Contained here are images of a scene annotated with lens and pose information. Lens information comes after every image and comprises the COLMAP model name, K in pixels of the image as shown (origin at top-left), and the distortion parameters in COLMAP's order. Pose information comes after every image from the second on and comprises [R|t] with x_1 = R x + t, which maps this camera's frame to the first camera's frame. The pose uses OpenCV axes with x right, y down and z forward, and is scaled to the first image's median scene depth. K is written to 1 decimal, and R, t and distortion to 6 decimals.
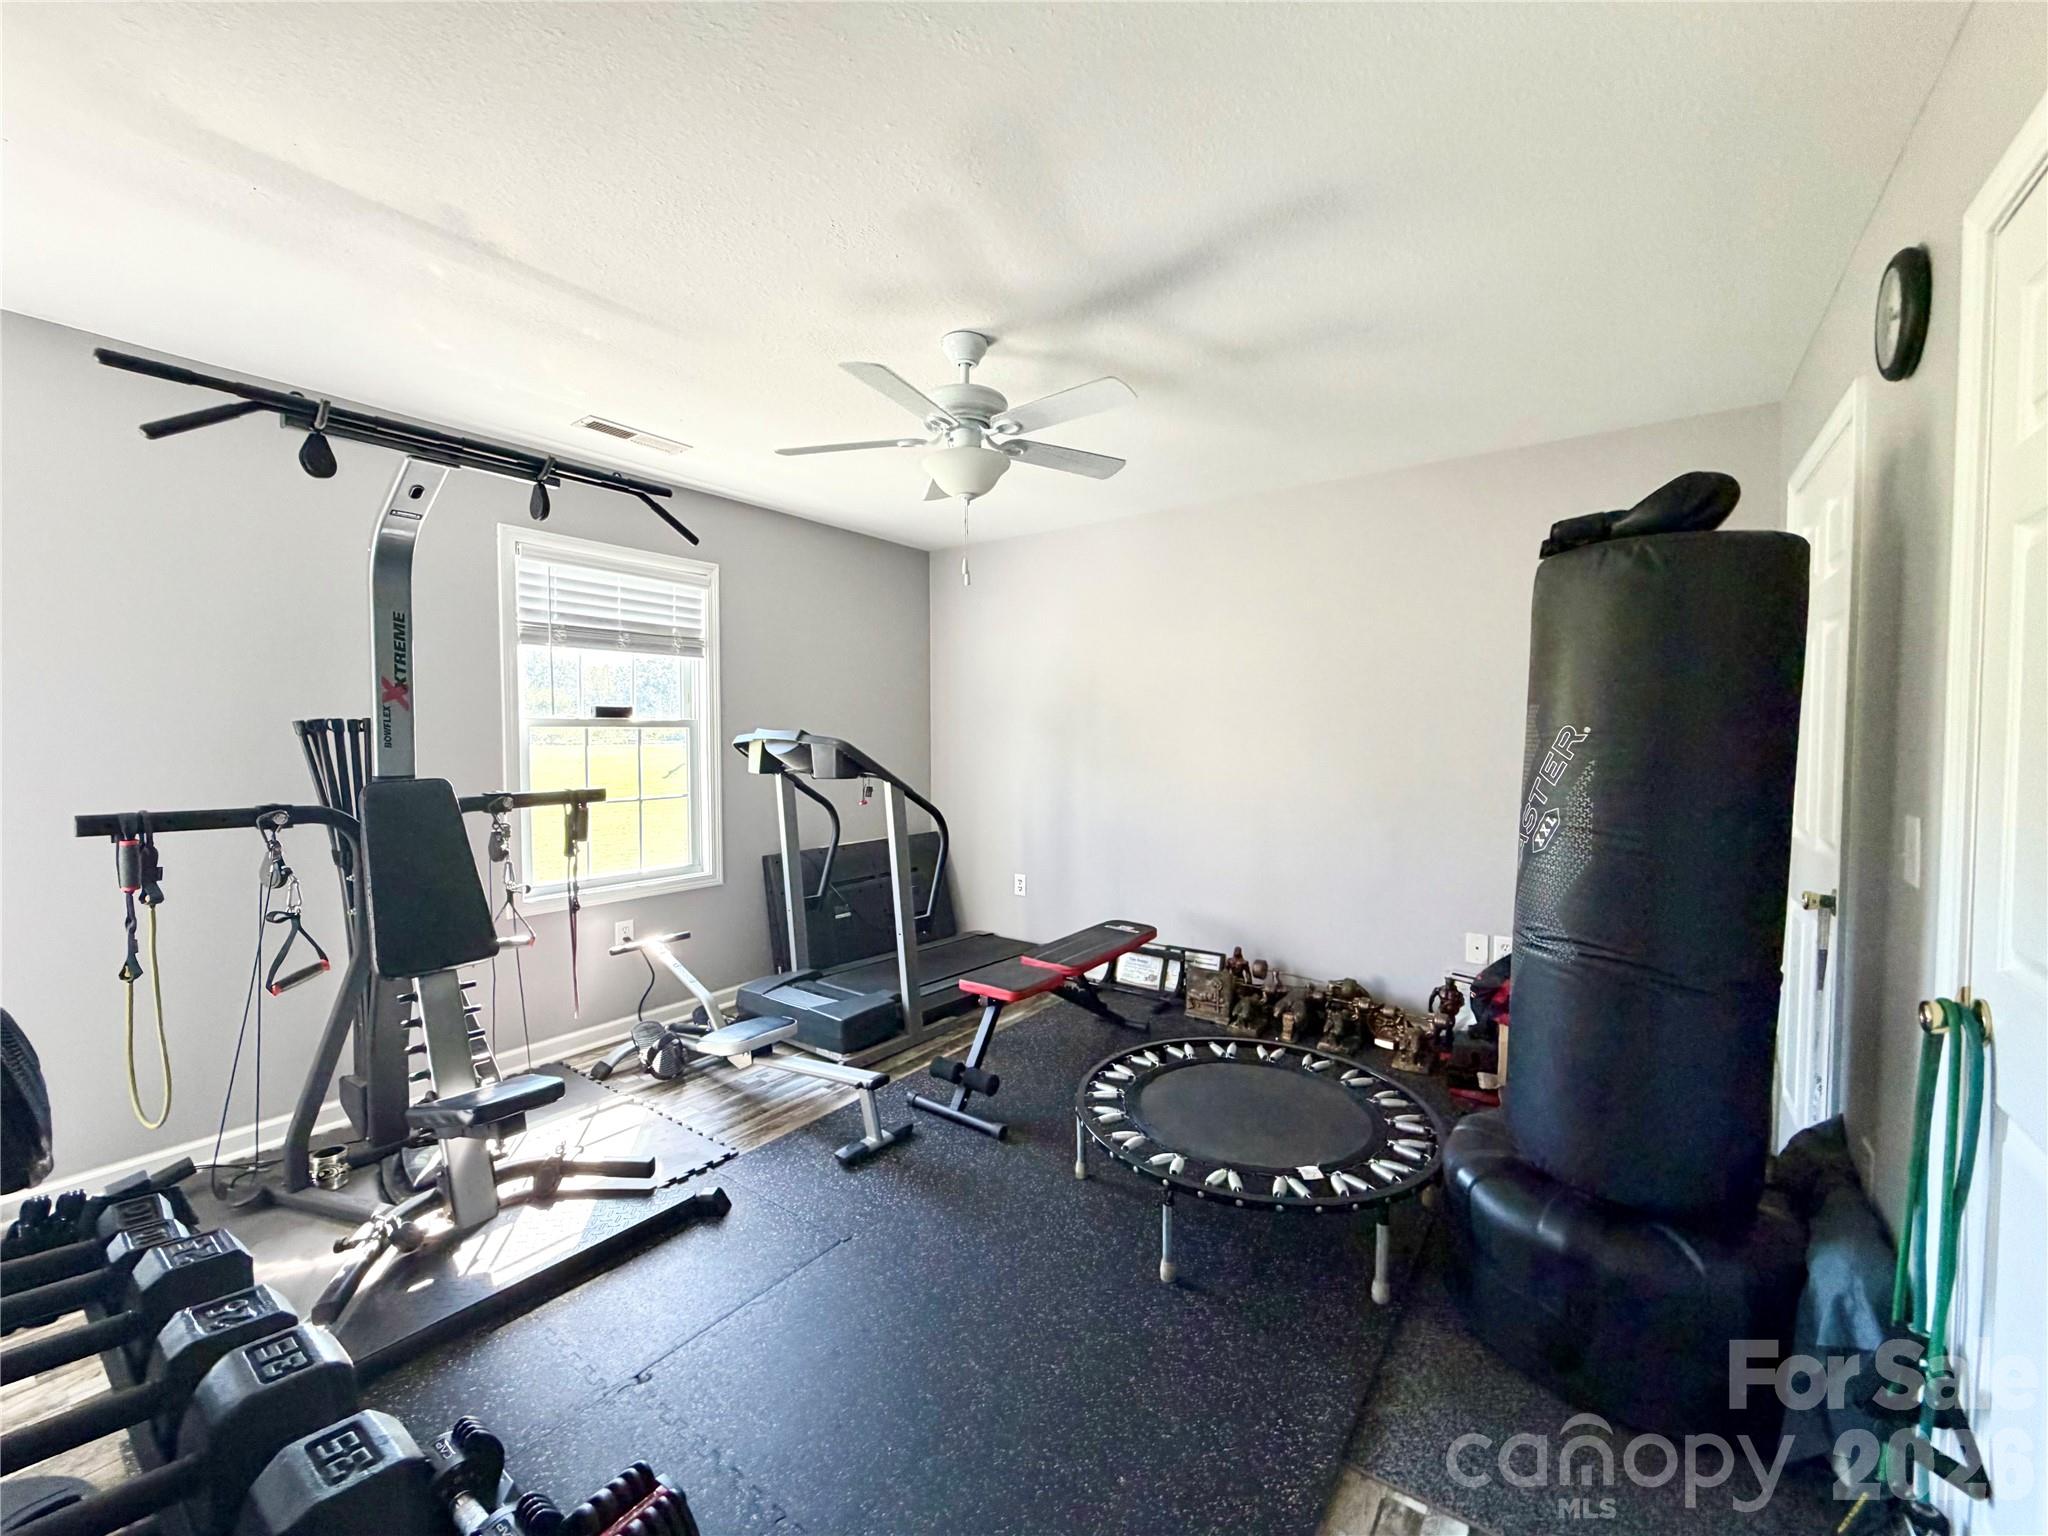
lens RADIAL K [[815.5, 0, 1014.8], [0, 815.5, 766.1], [0, 0, 1]] dist [-0.004518, -0.000049]
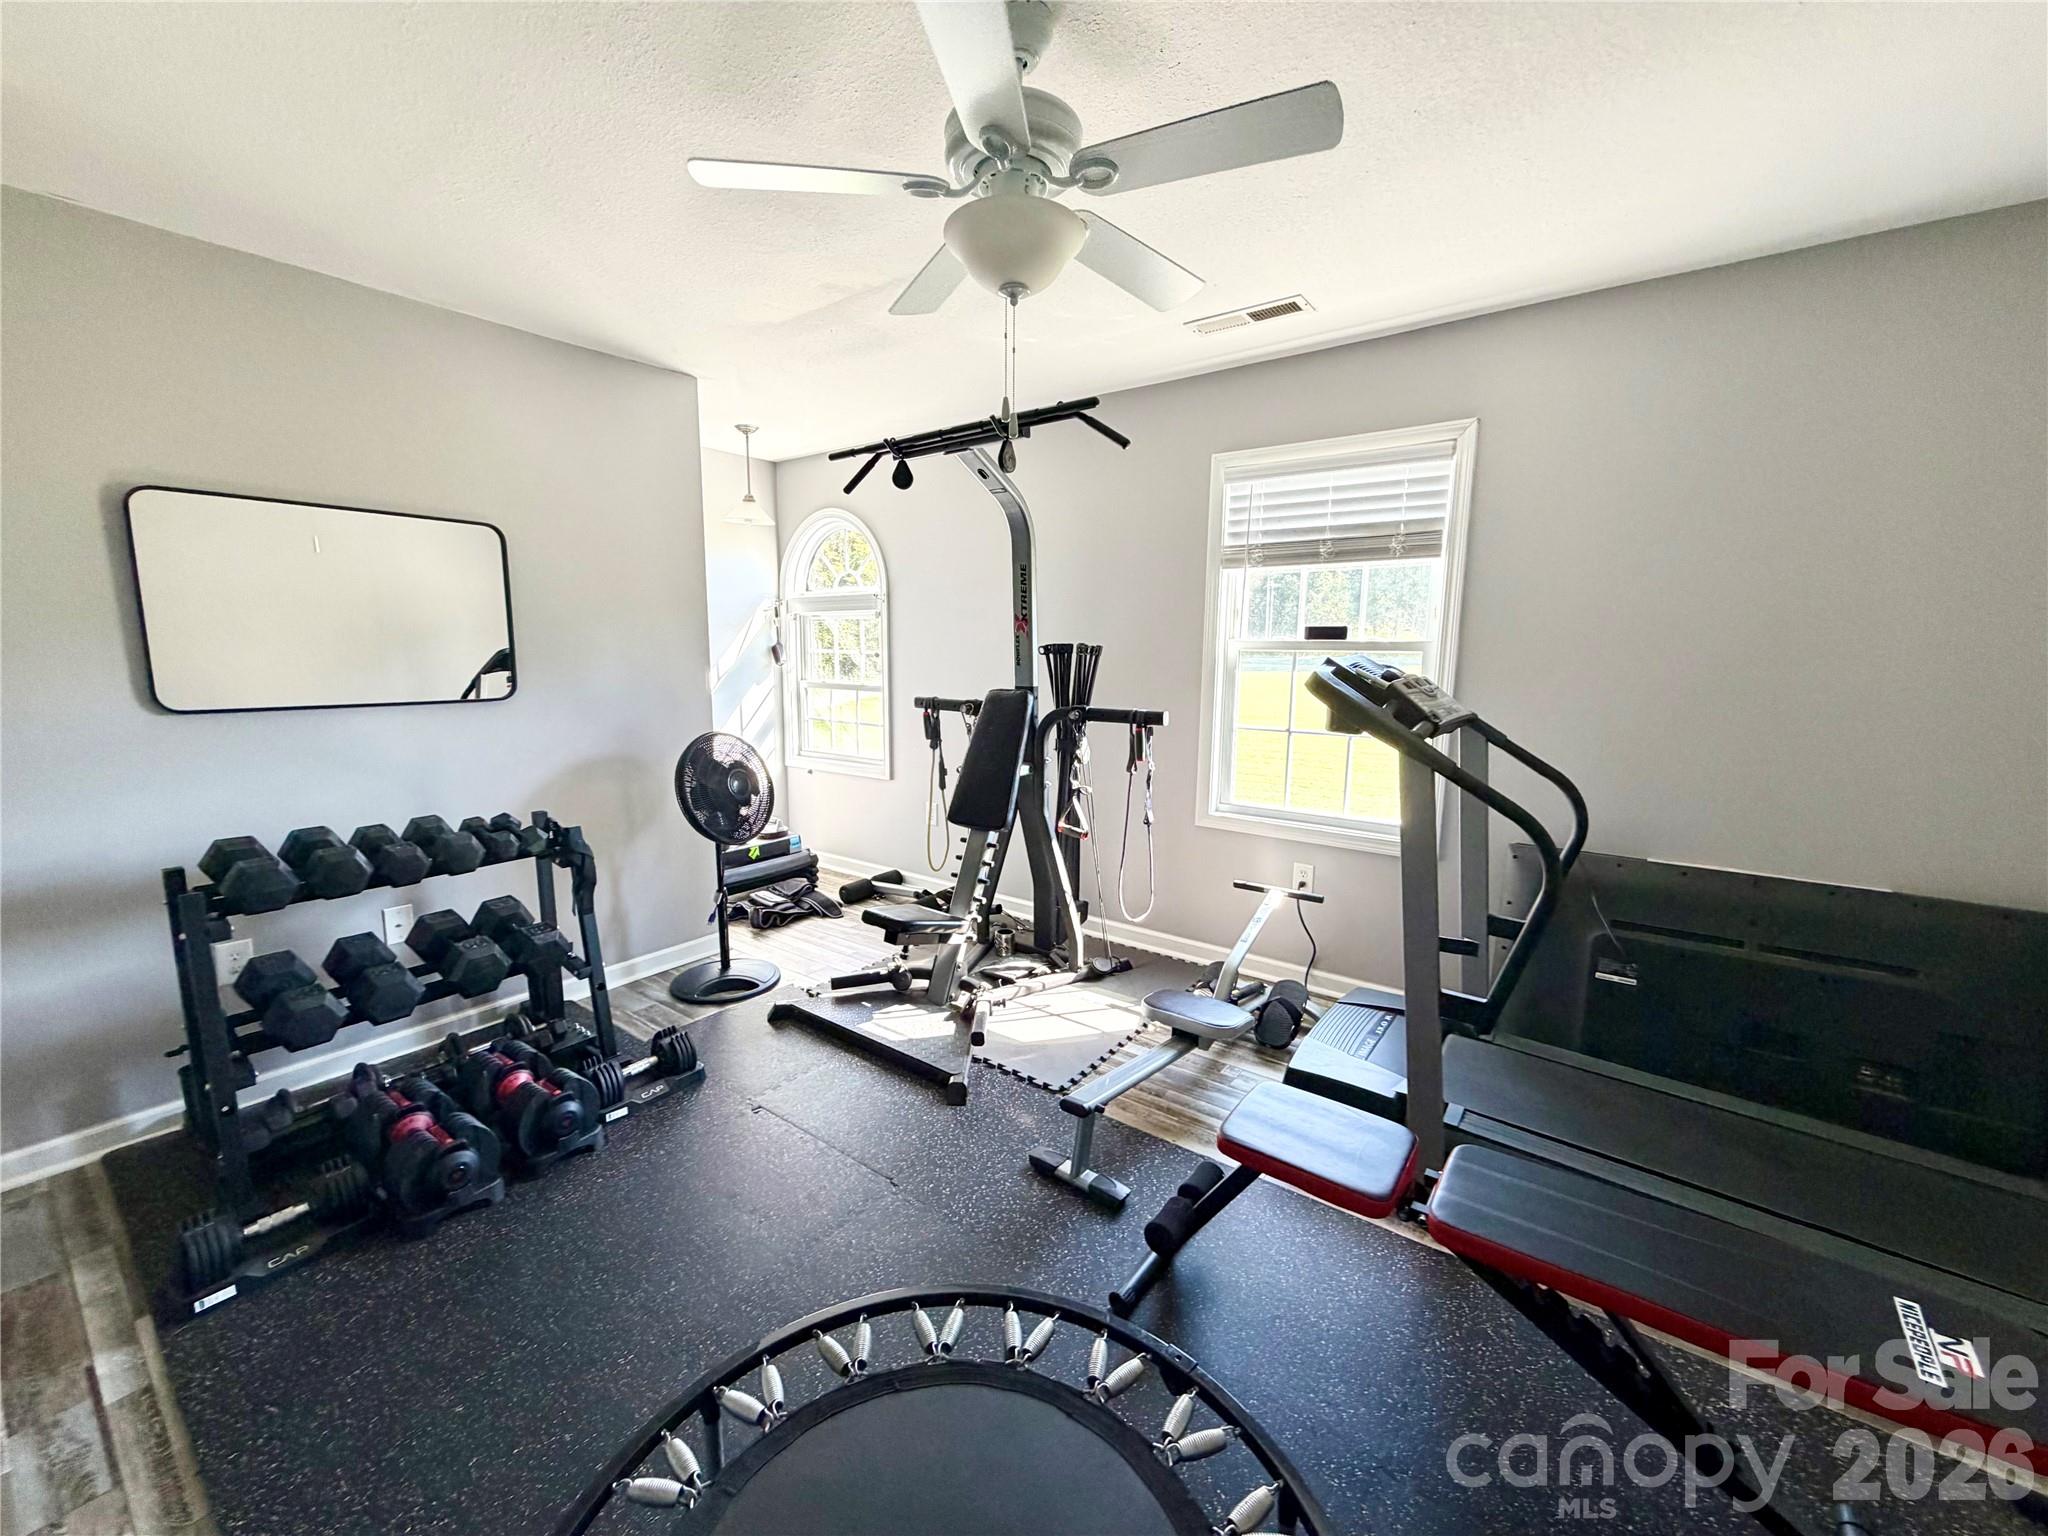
lens RADIAL K [[815.5, 0, 1017.7], [0, 815.5, 767.1], [0, 0, 1]] dist [-0.004518, -0.000049]
pose [[-0.009559, 0.151353, -0.988434, 0.509658], [-0.045985, 0.987366, 0.151634, -0.051528], [0.998896, 0.046902, -0.002478, 0.836813]]
